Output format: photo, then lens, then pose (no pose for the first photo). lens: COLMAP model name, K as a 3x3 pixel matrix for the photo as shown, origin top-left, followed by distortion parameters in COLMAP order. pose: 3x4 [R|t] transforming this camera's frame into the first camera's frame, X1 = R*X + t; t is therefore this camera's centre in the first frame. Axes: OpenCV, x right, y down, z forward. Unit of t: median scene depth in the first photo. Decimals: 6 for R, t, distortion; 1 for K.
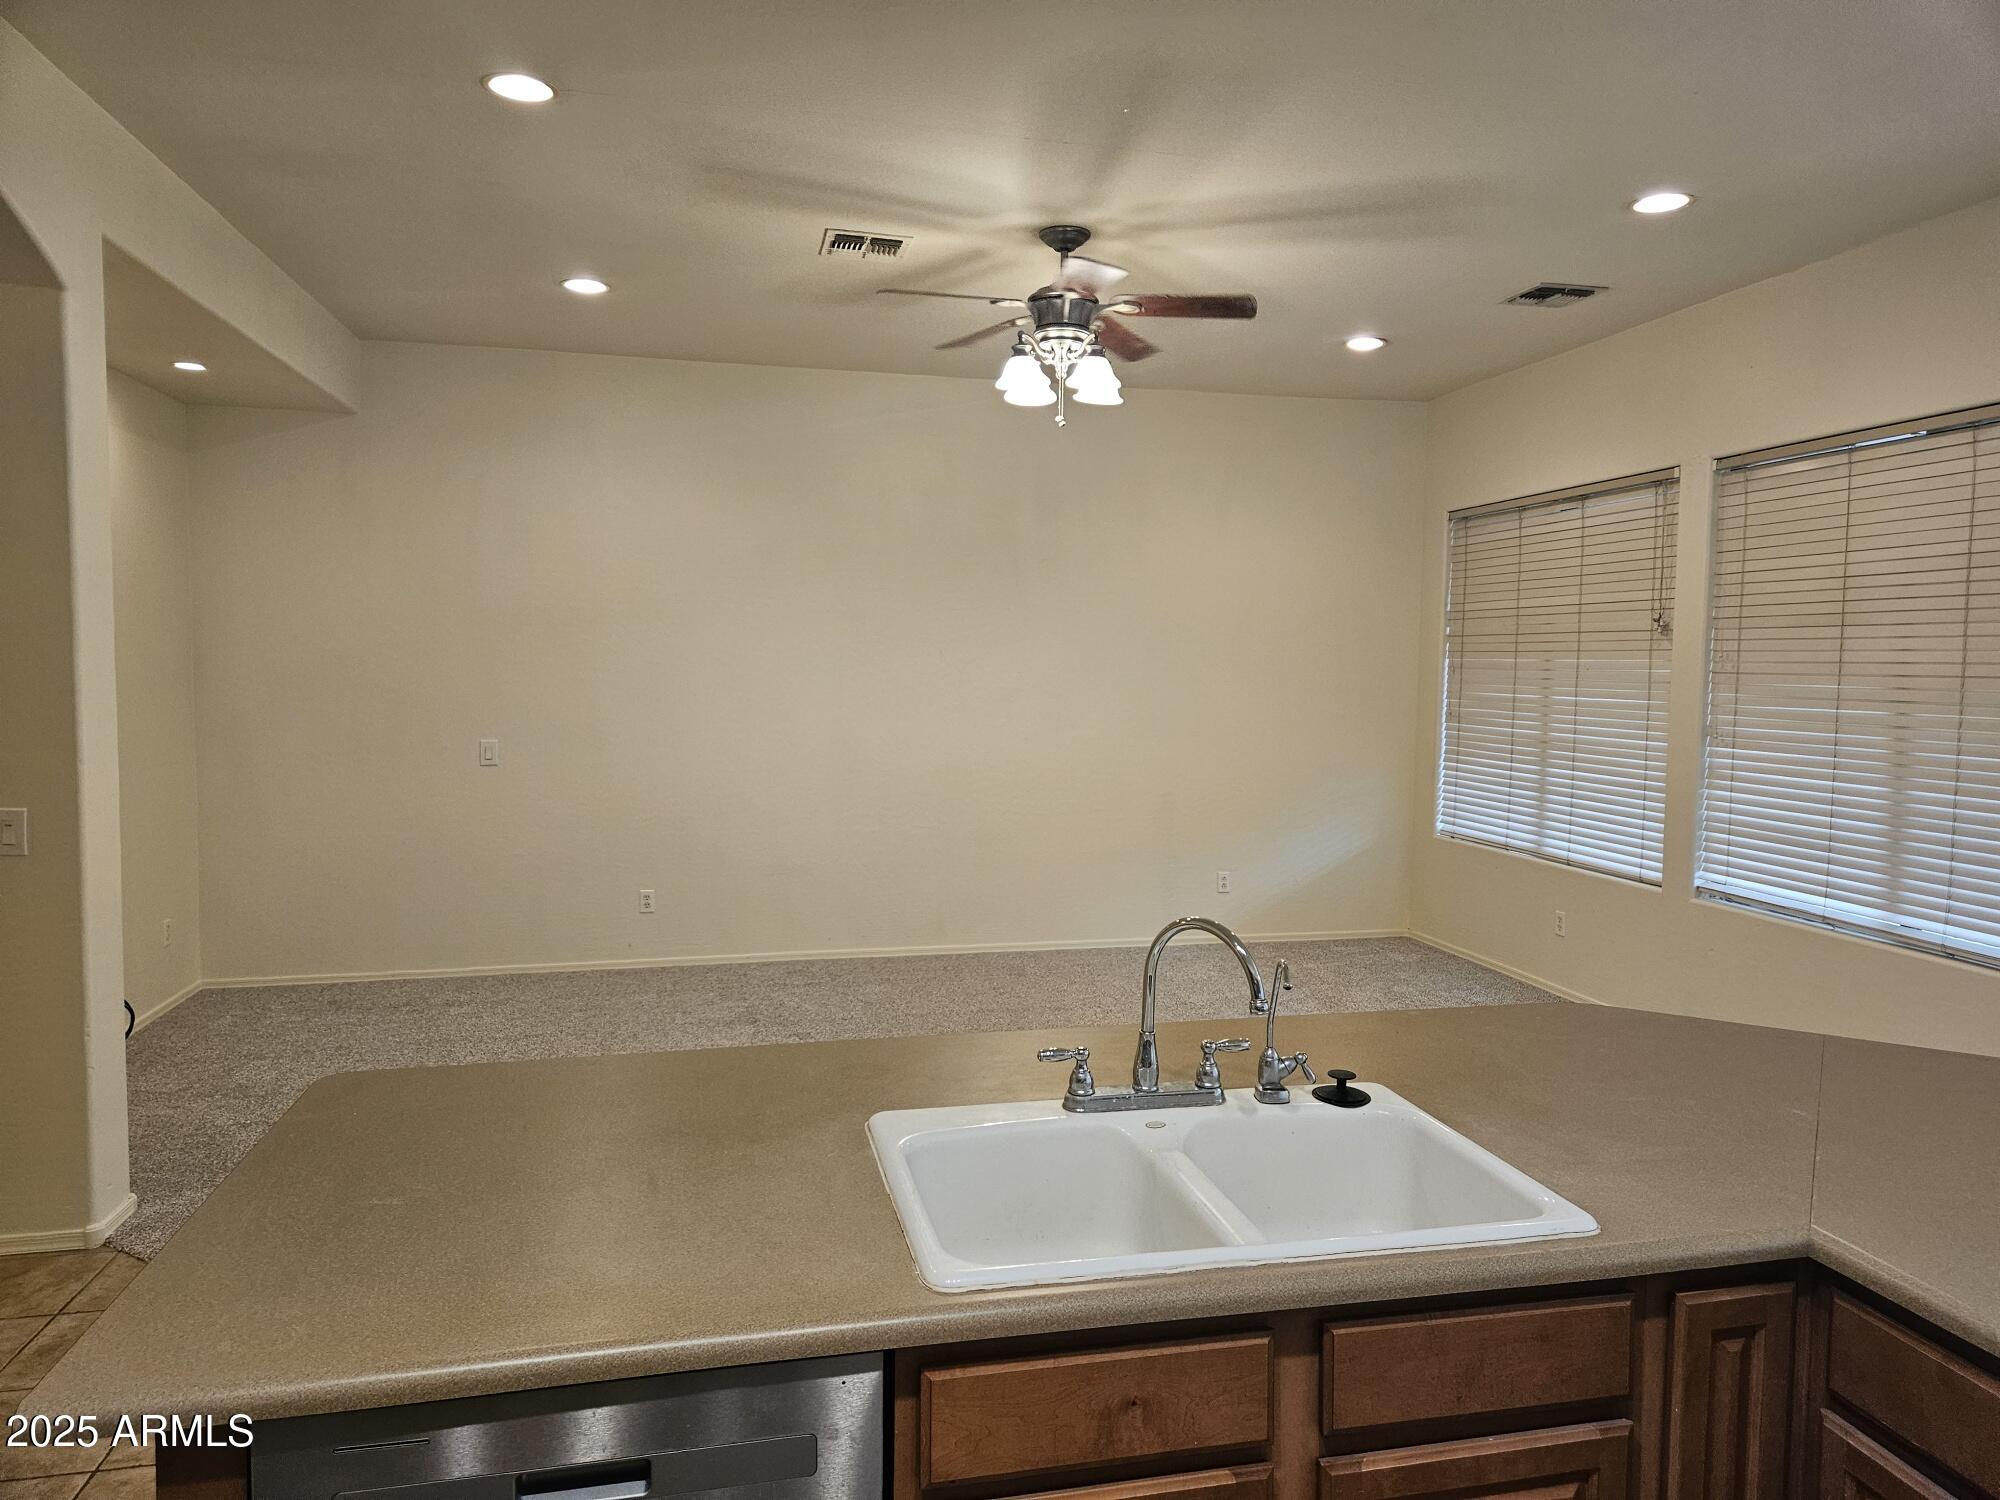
lens RADIAL K [[1318.4, 0, 1005.5], [0, 1318.4, 744.0], [0, 0, 1]] dist [0.065648, 0.000151]
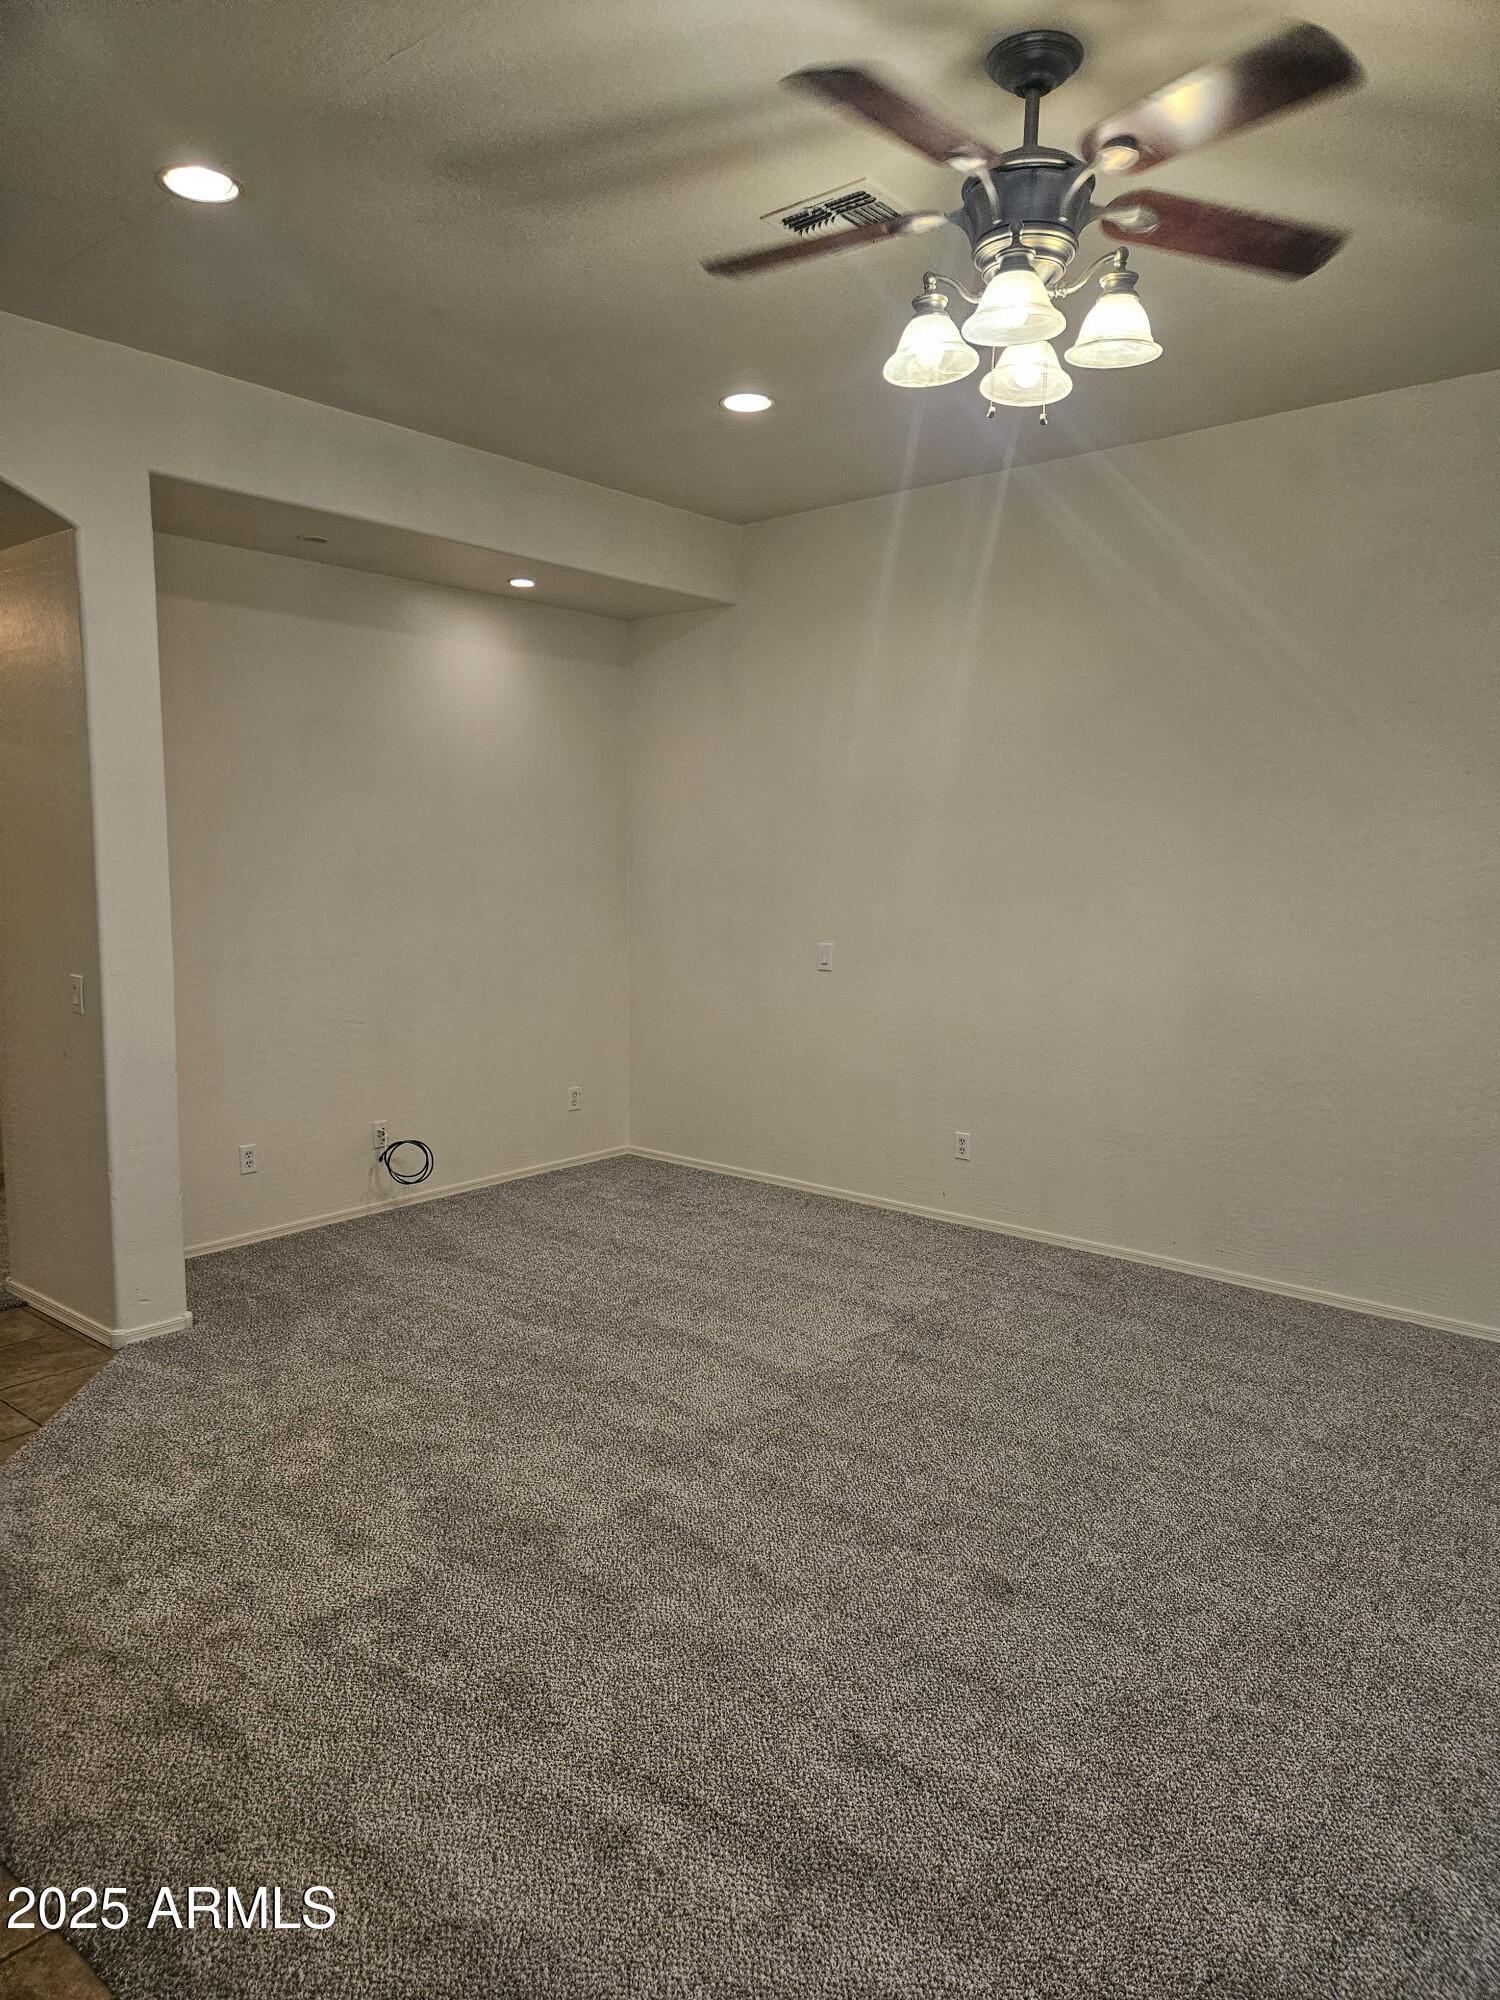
lens RADIAL K [[1318.4, 0, 749.3], [0, 1318.4, 1005.4], [0, 0, 1]] dist [0.065648, 0.000151]
pose [[0.605141, 0.087415, -0.791305, 0.350548], [-0.052453, 0.996172, 0.069934, -0.023961], [0.794389, -0.000813, 0.607409, 0.454783]]
